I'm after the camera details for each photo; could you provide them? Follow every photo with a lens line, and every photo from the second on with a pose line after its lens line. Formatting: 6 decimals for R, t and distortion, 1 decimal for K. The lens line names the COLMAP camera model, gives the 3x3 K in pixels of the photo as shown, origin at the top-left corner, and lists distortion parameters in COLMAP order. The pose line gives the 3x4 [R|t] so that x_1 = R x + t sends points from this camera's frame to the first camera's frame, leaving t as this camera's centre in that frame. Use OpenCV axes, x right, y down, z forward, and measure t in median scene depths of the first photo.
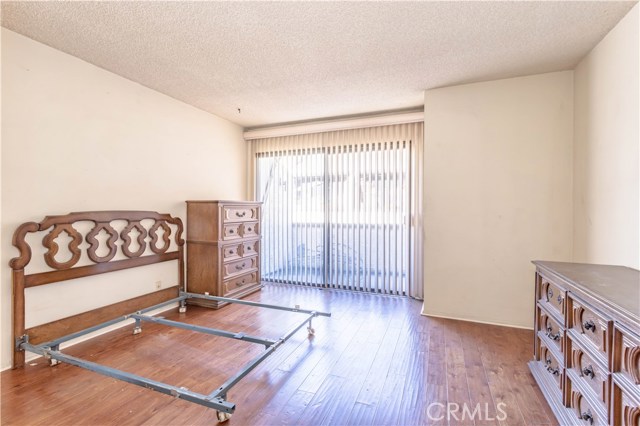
lens RADIAL K [[301.2, 0, 319.7], [0, 301.2, 210.5], [0, 0, 1]] dist [-0.003202, 0.005001]
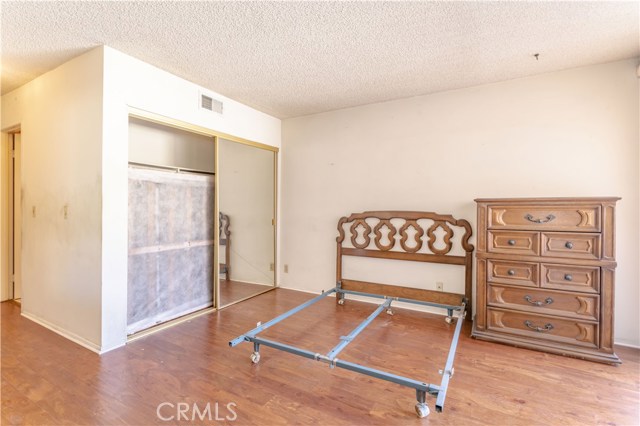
lens RADIAL K [[301.2, 0, 319.7], [0, 301.2, 210.5], [0, 0, 1]] dist [-0.003202, 0.005001]
pose [[-0.130251, 0.016543, -0.991343, 0.568897], [-0.002280, 0.999853, 0.016985, -0.020005], [0.991478, 0.004472, -0.130194, 0.831378]]
